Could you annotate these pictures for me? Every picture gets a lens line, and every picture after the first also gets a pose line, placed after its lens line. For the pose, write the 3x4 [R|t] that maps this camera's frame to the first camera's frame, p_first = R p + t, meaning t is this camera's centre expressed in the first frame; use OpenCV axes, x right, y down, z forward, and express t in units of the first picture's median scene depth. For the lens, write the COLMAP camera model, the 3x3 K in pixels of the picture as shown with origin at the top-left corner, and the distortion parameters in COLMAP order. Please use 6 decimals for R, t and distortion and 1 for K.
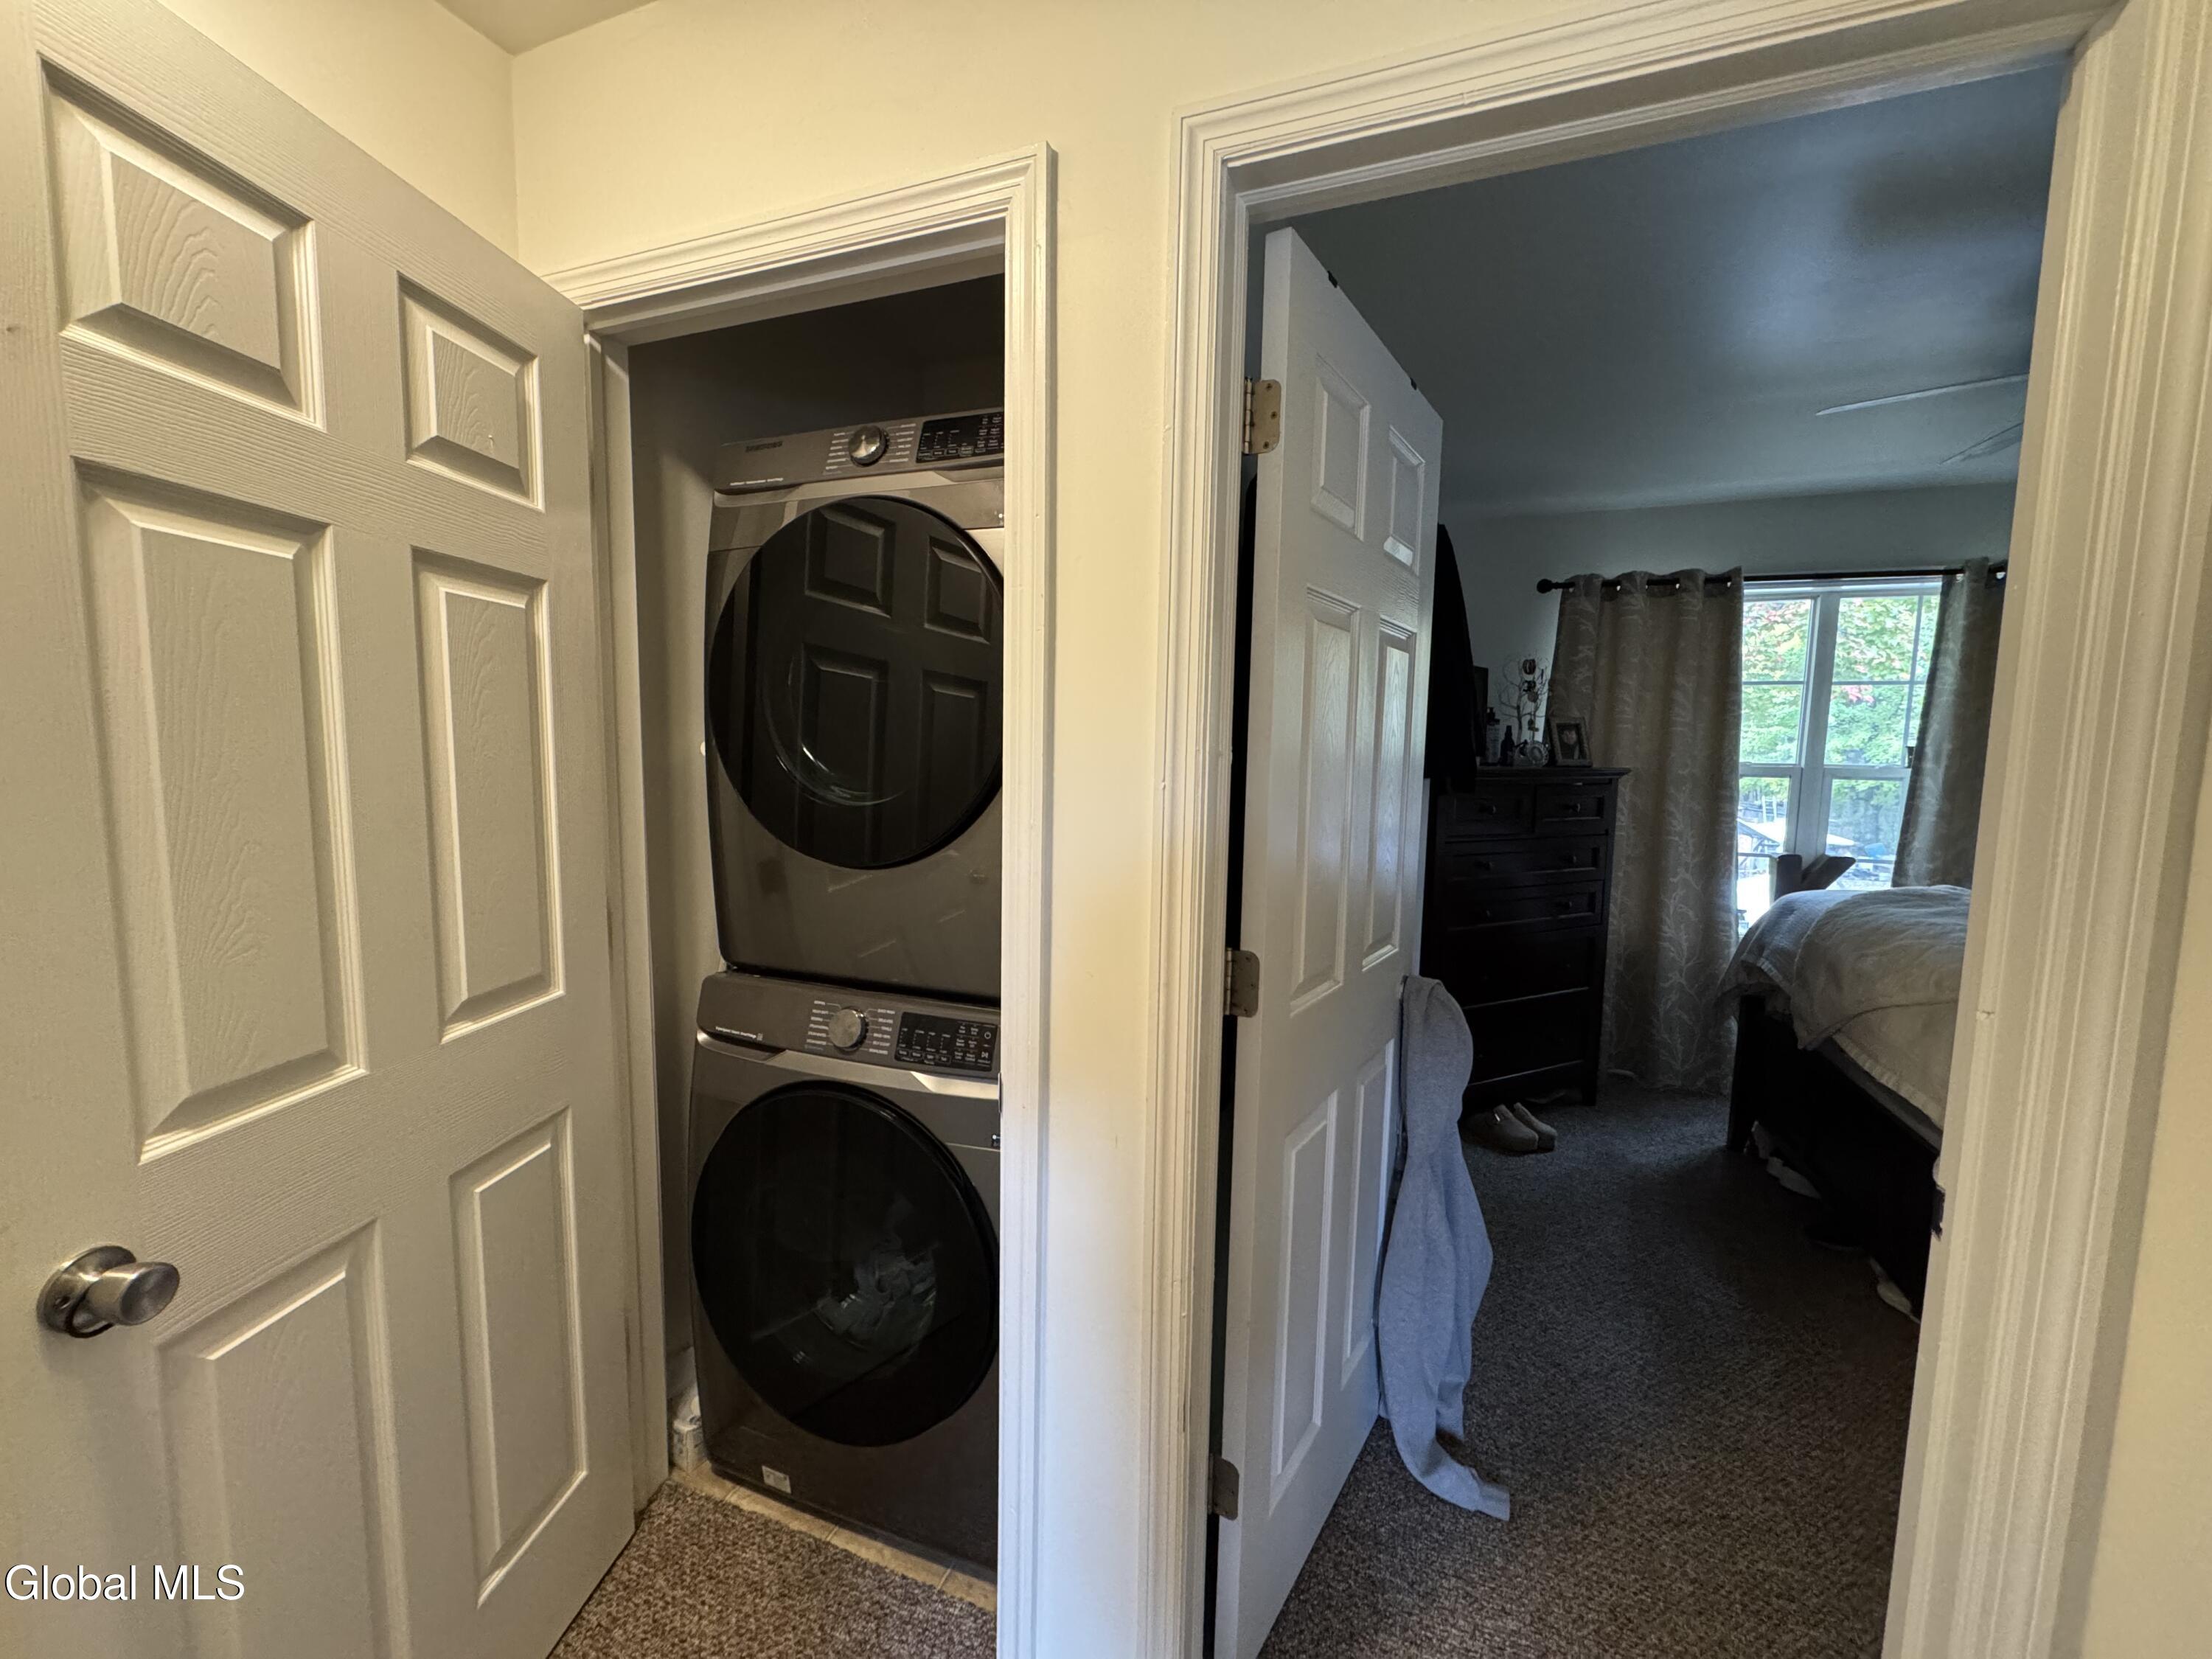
lens RADIAL K [[872.4, 0, 1100.5], [0, 872.4, 836.8], [0, 0, 1]] dist [-0.002415, -0.000057]
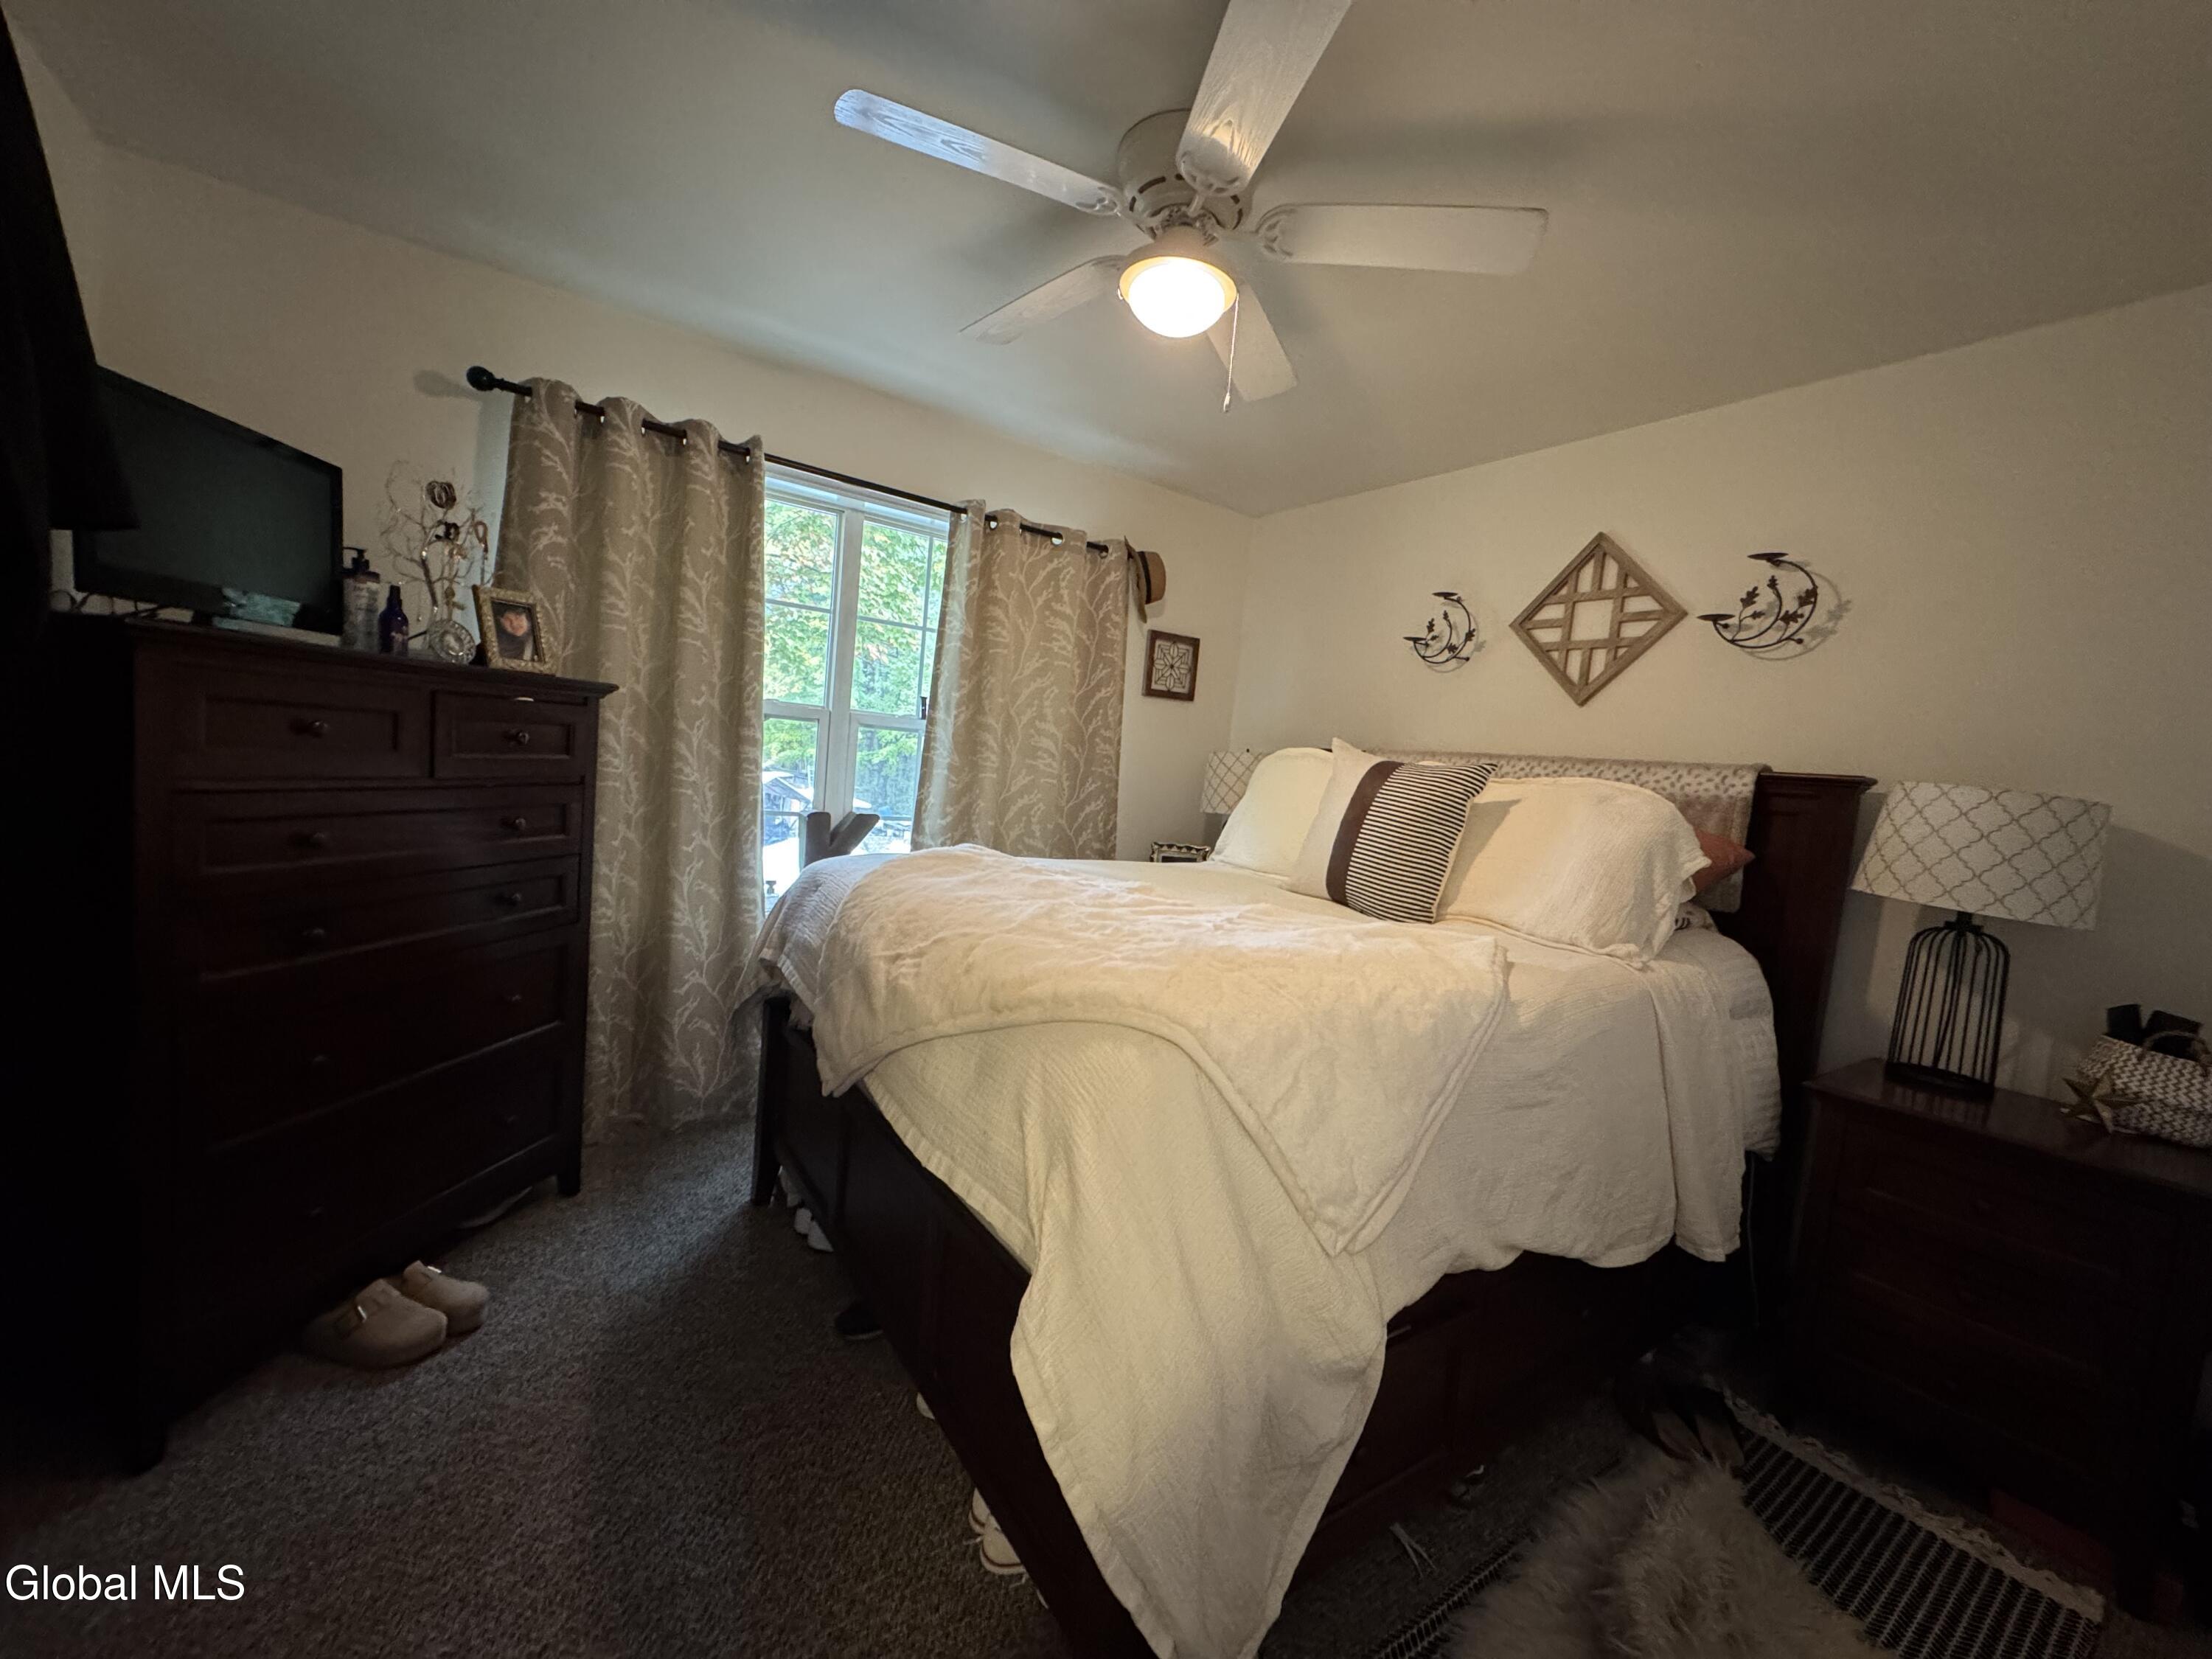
lens RADIAL K [[872.4, 0, 1104.1], [0, 872.4, 829.0], [0, 0, 1]] dist [-0.002415, -0.000057]
pose [[0.560873, -0.025056, 0.827522, 0.259411], [0.000241, 0.999547, 0.030101, 0.011364], [-0.827902, -0.016683, 0.560625, 0.312004]]
